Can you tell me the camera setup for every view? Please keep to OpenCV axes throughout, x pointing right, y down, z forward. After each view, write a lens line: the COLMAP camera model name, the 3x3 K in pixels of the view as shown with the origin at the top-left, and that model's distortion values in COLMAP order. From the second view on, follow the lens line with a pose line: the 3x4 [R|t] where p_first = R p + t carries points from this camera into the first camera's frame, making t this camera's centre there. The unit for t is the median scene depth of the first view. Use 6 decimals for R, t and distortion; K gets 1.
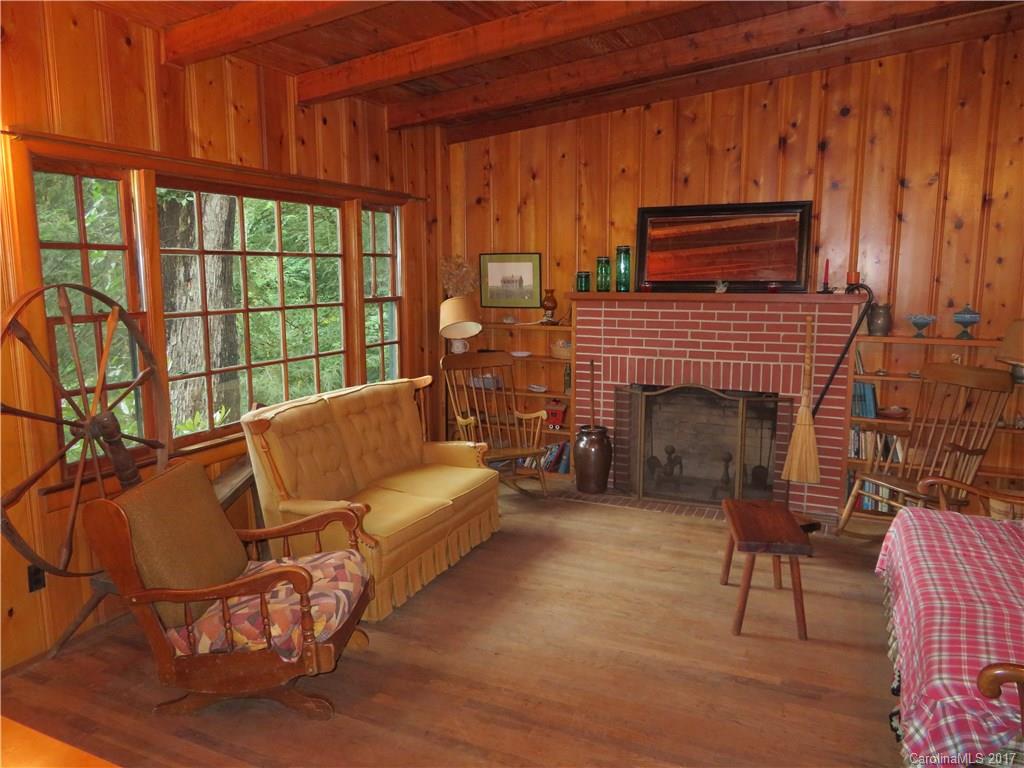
lens RADIAL K [[725.6, 0, 509.2], [0, 725.6, 381.5], [0, 0, 1]] dist [-0.017222, 0.009152]
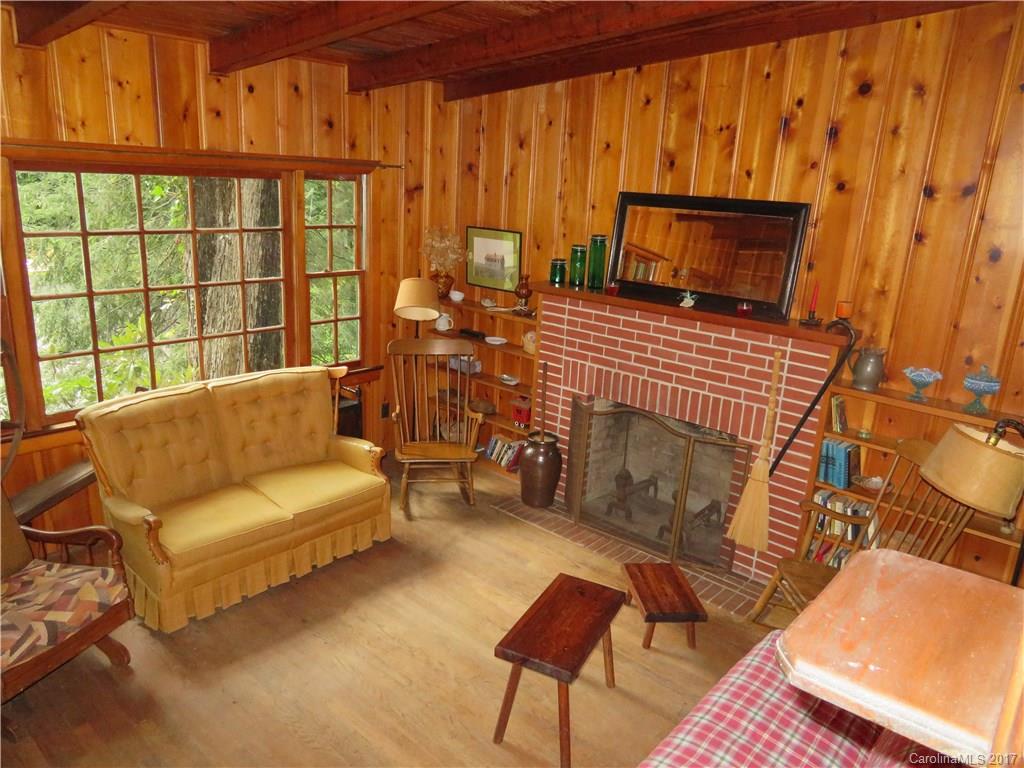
lens RADIAL K [[725.6, 0, 511.9], [0, 725.6, 381.4], [0, 0, 1]] dist [-0.017222, 0.009152]
pose [[0.957539, 0.128791, -0.257939, 0.351845], [-0.098175, 0.986864, 0.128298, -0.134755], [0.271074, -0.097527, 0.957605, 0.151184]]
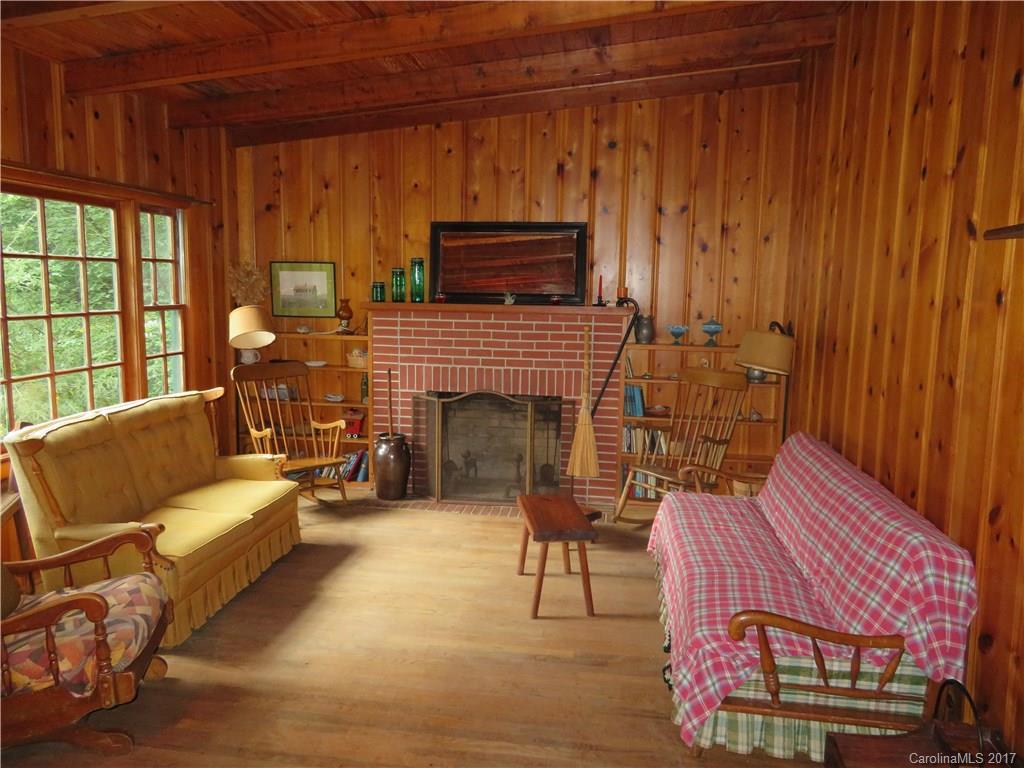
lens RADIAL K [[725.6, 0, 510.4], [0, 725.6, 380.2], [0, 0, 1]] dist [-0.017222, 0.009152]
pose [[0.957416, -0.018628, 0.288109, -0.019407], [0.022594, 0.999690, -0.010446, 0.001159], [-0.287825, 0.016511, 0.957541, -0.029674]]
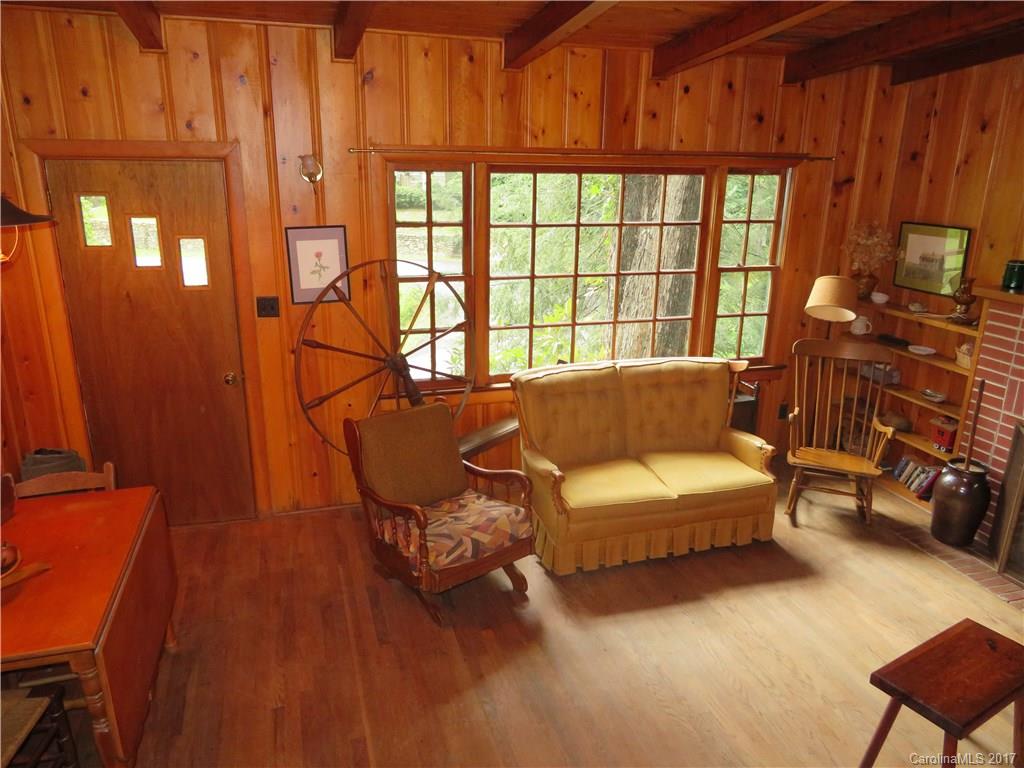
lens RADIAL K [[725.6, 0, 511.5], [0, 725.6, 381.0], [0, 0, 1]] dist [-0.017222, 0.009152]
pose [[0.668944, 0.228070, -0.707459, 0.366734], [-0.129307, 0.972958, 0.191394, -0.126695], [0.731979, -0.036553, 0.680346, 0.131960]]
